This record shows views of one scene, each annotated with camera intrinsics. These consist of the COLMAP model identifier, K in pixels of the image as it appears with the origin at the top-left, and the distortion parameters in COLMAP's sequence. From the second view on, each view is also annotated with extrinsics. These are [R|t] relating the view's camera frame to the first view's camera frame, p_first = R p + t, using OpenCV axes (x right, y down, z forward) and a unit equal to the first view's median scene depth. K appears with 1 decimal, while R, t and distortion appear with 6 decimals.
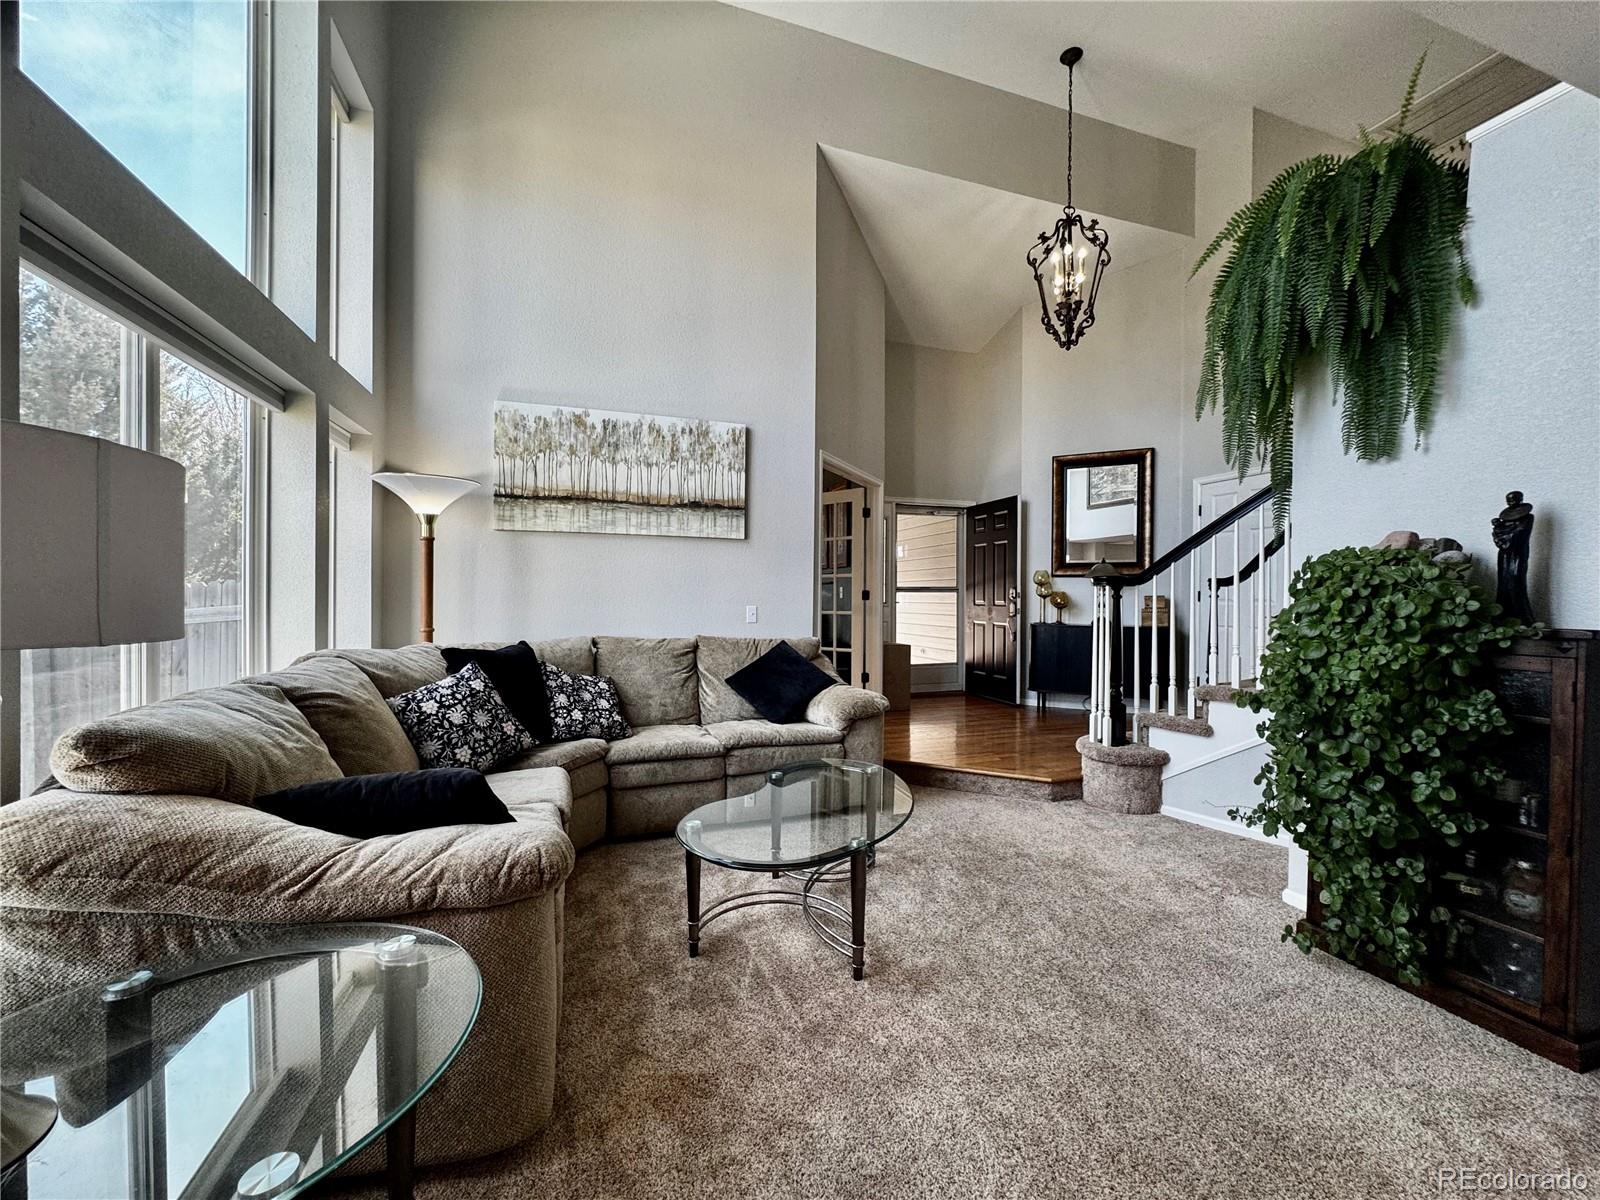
lens RADIAL K [[638.1, 0, 799.2], [0, 638.1, 603.6], [0, 0, 1]] dist [-0.001584, -0.000120]
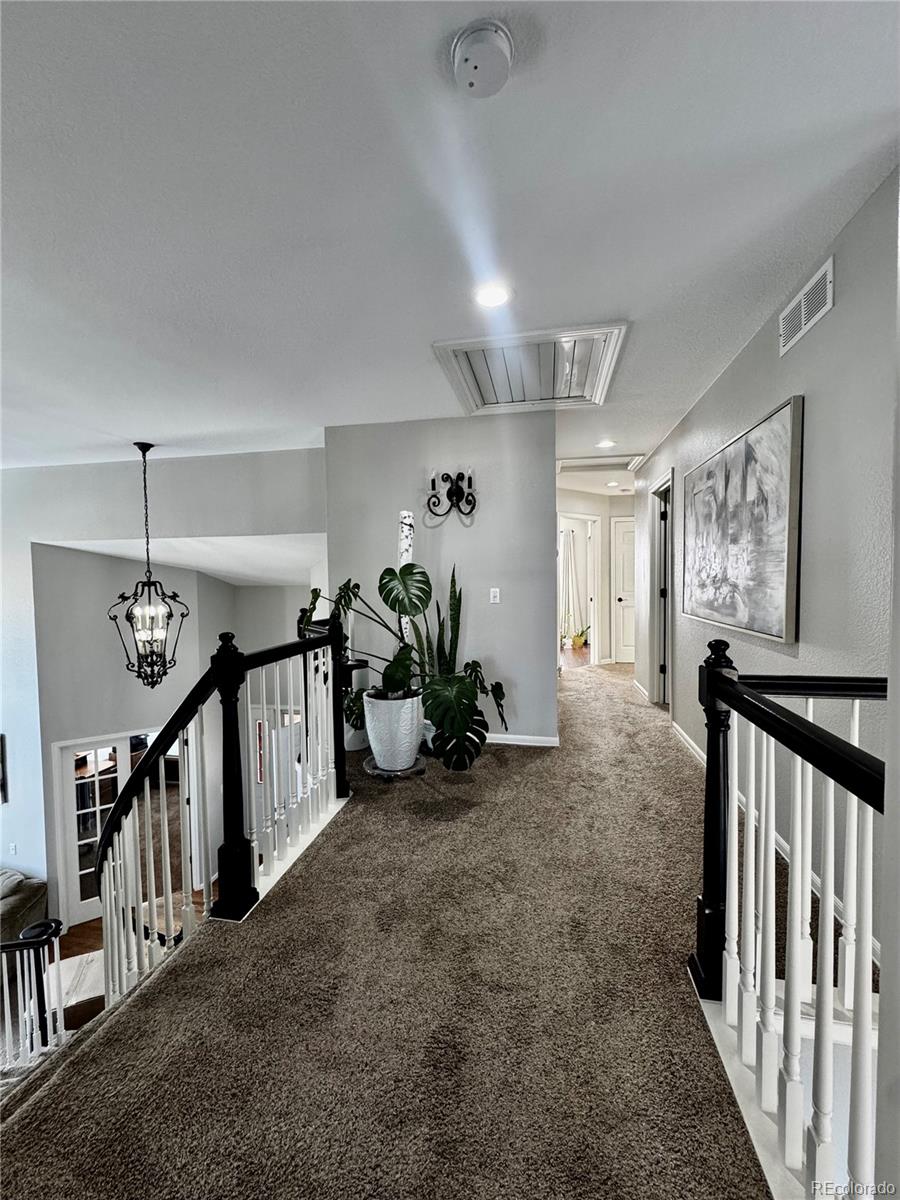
lens RADIAL K [[478.6, 0, 448.1], [0, 478.6, 600.8], [0, 0, 1]] dist [-0.001584, -0.000120]
pose [[0.869298, 0.007068, -0.494238, 1.572269], [0.010769, 0.999390, 0.033232, -0.681381], [0.494171, -0.034211, 0.868691, 0.568782]]
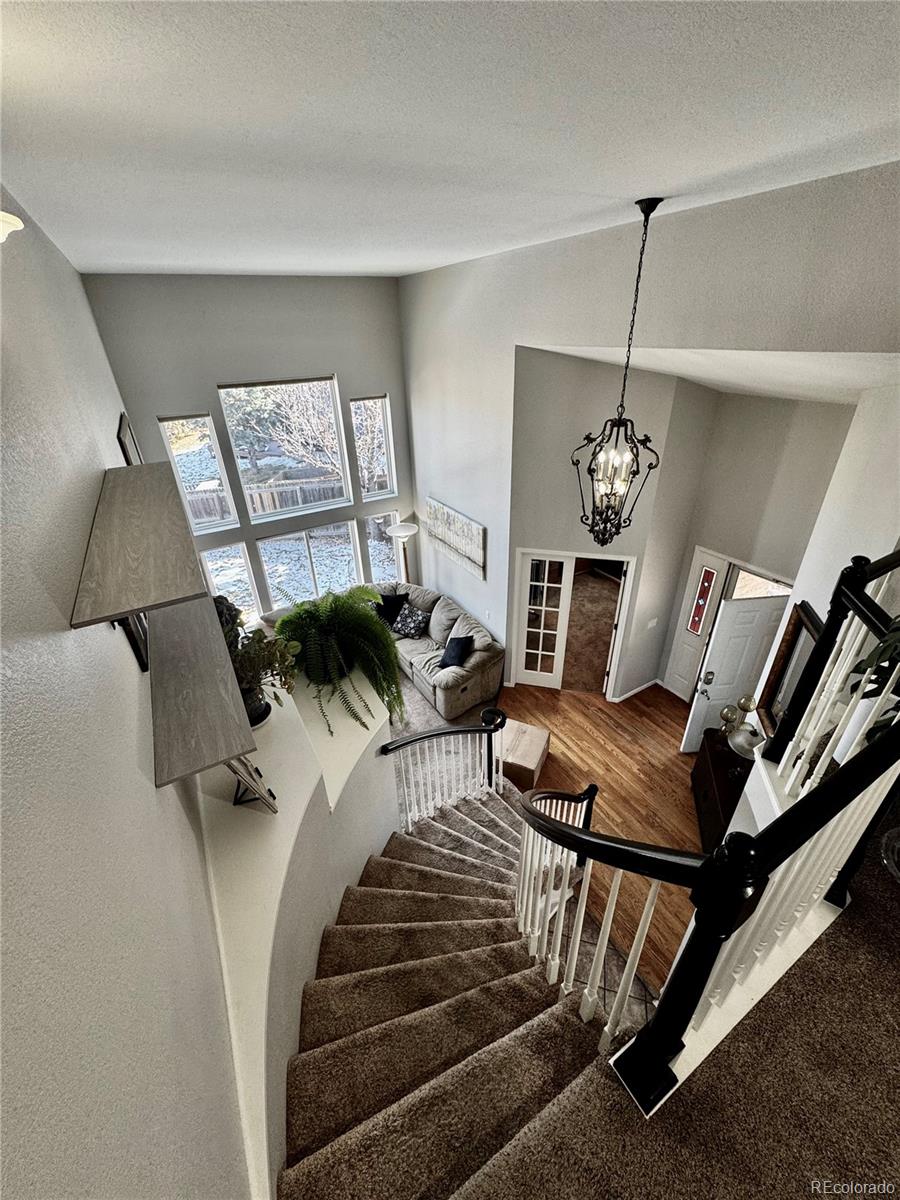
lens RADIAL K [[478.6, 0, 448.1], [0, 478.6, 600.8], [0, 0, 1]] dist [-0.001584, -0.000120]
pose [[0.194377, 0.474641, -0.858448, 1.288399], [0.025416, 0.872409, 0.488115, -0.833752], [0.980598, -0.116697, 0.157513, 0.697159]]
